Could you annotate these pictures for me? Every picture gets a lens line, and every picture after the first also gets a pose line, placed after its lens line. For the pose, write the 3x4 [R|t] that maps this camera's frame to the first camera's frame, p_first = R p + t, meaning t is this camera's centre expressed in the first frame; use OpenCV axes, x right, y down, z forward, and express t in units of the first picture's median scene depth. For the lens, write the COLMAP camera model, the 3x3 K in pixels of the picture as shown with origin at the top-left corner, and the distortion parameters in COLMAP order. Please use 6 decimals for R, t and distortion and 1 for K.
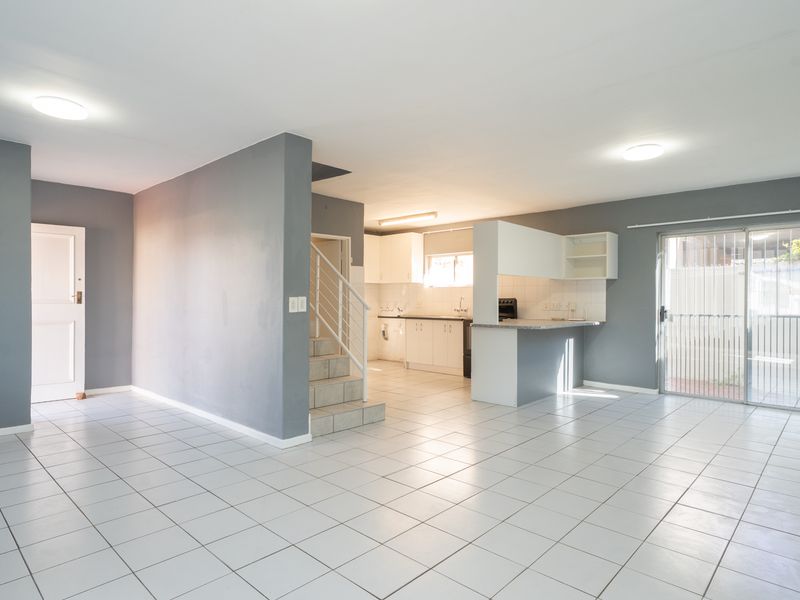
lens RADIAL K [[531.1, 0, 400.0], [0, 531.1, 300.0], [0, 0, 1]] dist [0.000923, 0.000902]
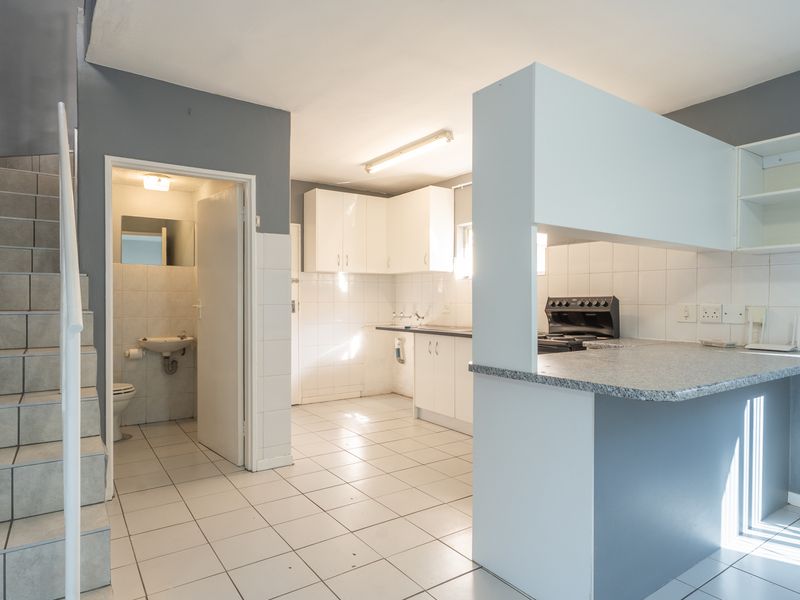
lens RADIAL K [[573.4, 0, 350.6], [0, 573.4, 303.2], [0, 0, 1]] dist [0.004931, 0.003117]
pose [[0.968153, 0.001226, -0.250358, 0.129167], [-0.000072, 0.999989, 0.004618, 0.000397], [0.250361, -0.004453, 0.968142, 0.488723]]
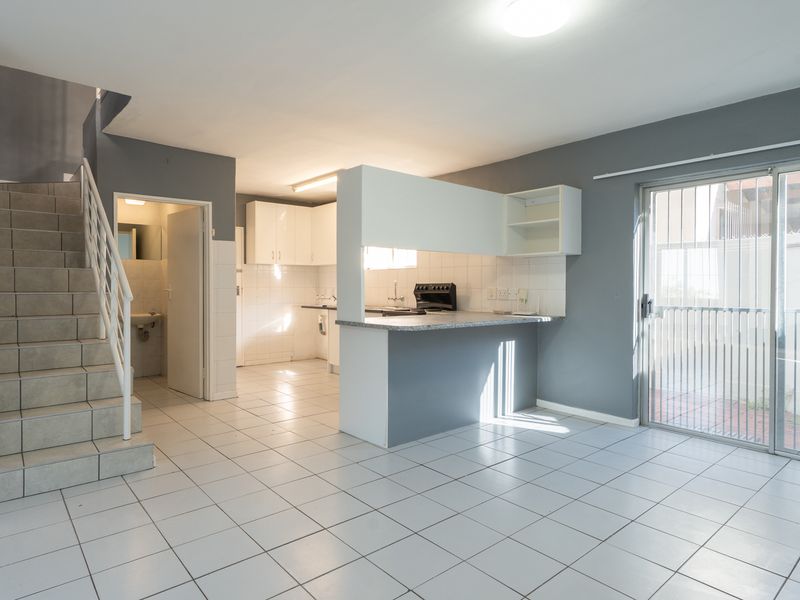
lens RADIAL K [[551.8, 0, 361.7], [0, 551.8, 290.2], [0, 0, 1]] dist [0.000816, 0.000567]
pose [[0.991157, 0.000462, -0.132696, 0.218030], [0.000439, 0.999977, 0.006758, 0.001404], [0.132696, -0.006757, 0.991134, 0.250471]]
